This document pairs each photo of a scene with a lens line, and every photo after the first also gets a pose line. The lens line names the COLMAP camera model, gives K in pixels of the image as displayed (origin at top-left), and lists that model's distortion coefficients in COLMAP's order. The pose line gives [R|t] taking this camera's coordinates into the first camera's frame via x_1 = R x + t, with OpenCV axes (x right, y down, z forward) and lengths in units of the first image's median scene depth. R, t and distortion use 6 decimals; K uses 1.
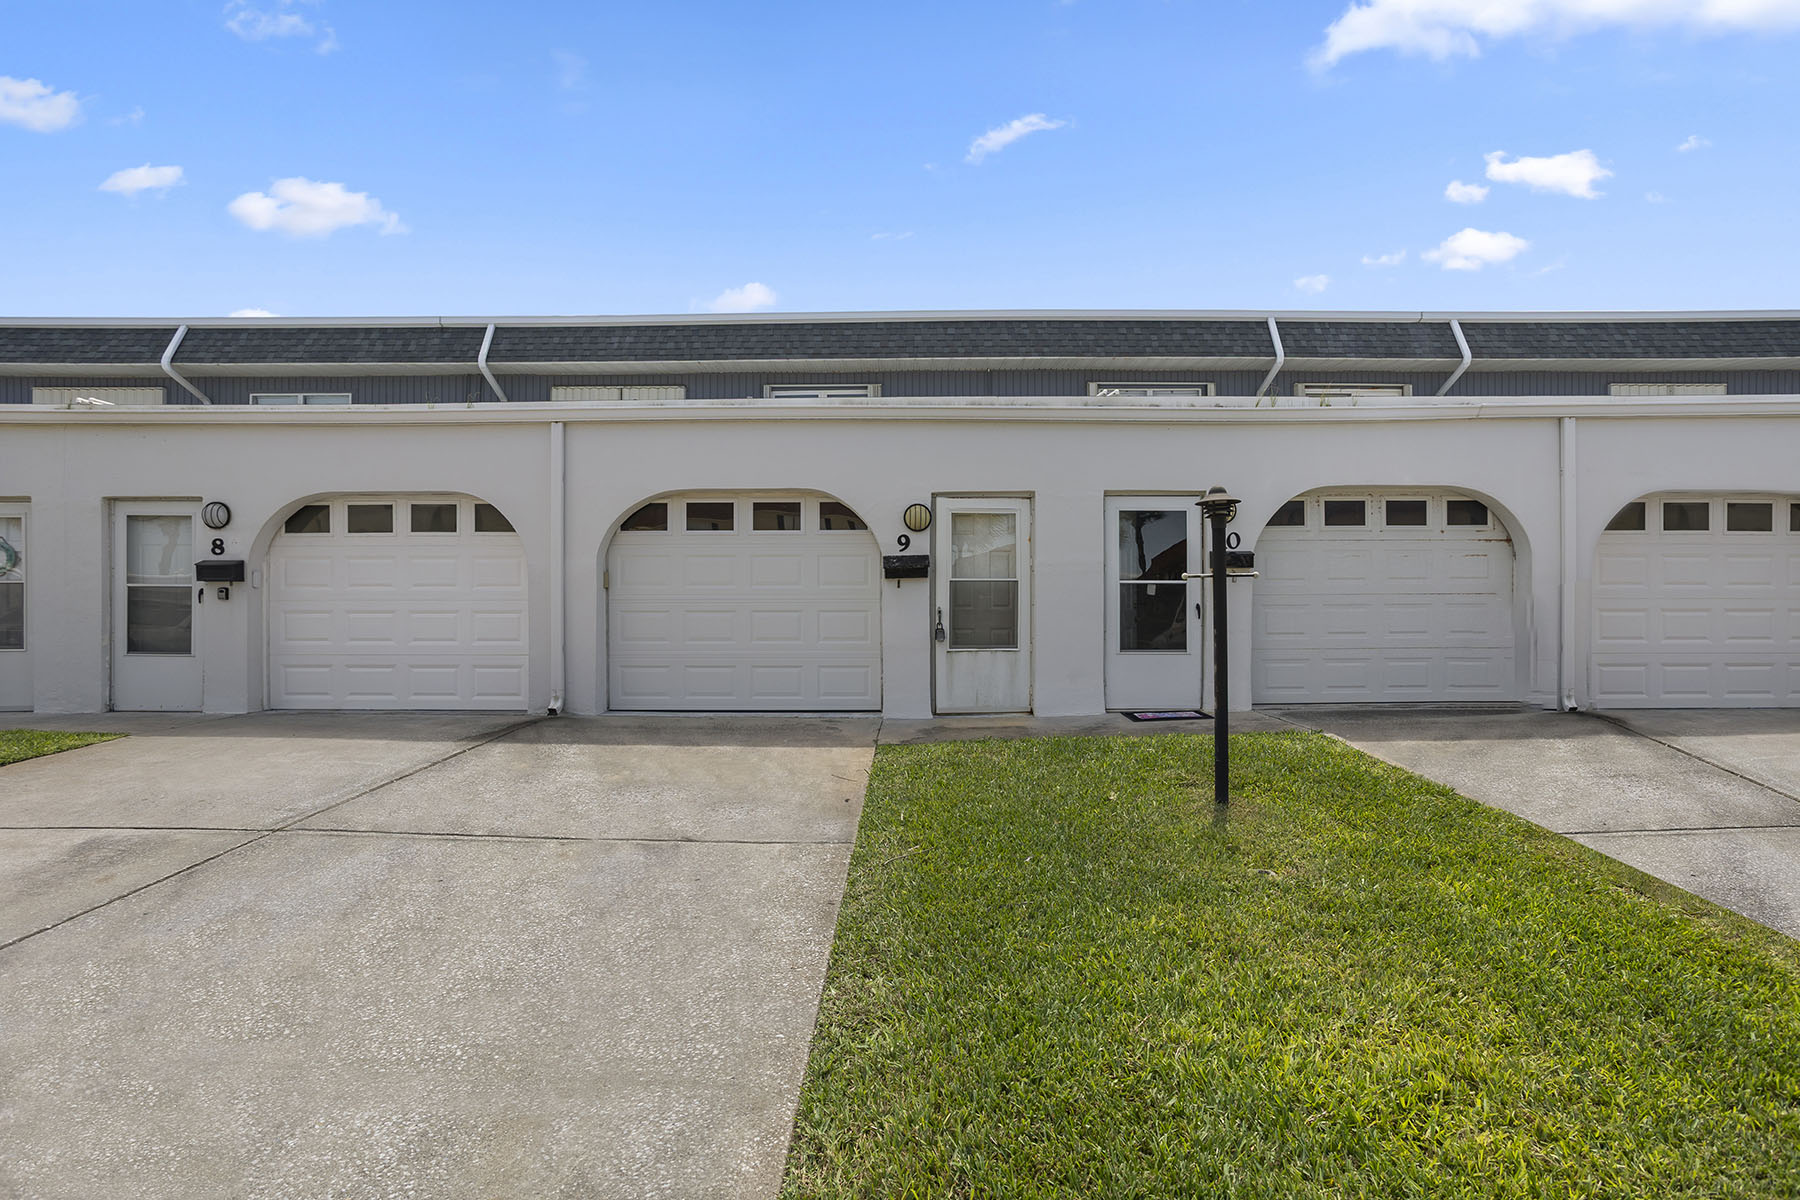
lens RADIAL K [[873.4, 0, 906.3], [0, 873.4, 604.7], [0, 0, 1]] dist [-0.054130, 0.039648]
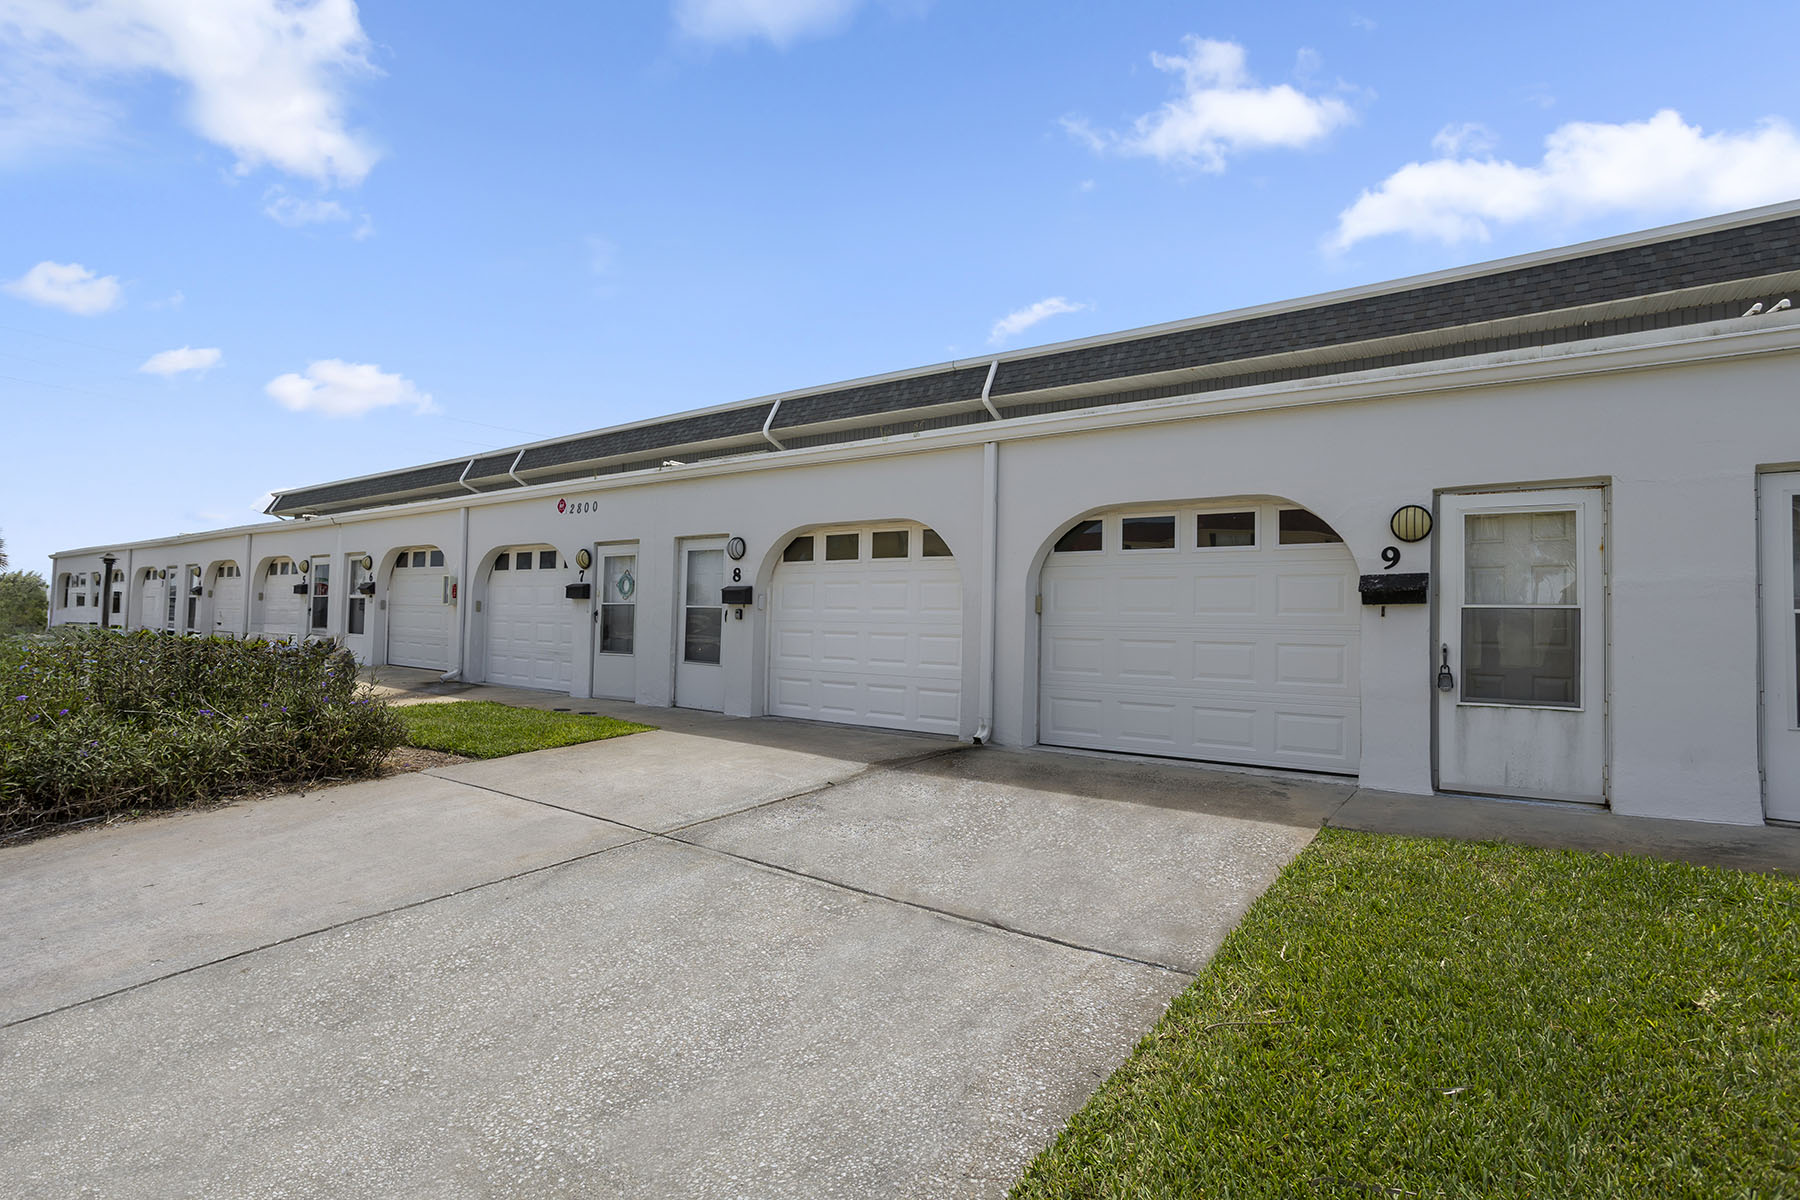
lens RADIAL K [[873.4, 0, 906.3], [0, 873.4, 604.7], [0, 0, 1]] dist [-0.054130, 0.039648]
pose [[0.819626, 0.004946, -0.572877, 0.079248], [-0.020738, 0.999564, -0.021040, -0.005684], [0.572523, 0.029125, 0.819371, 0.147778]]
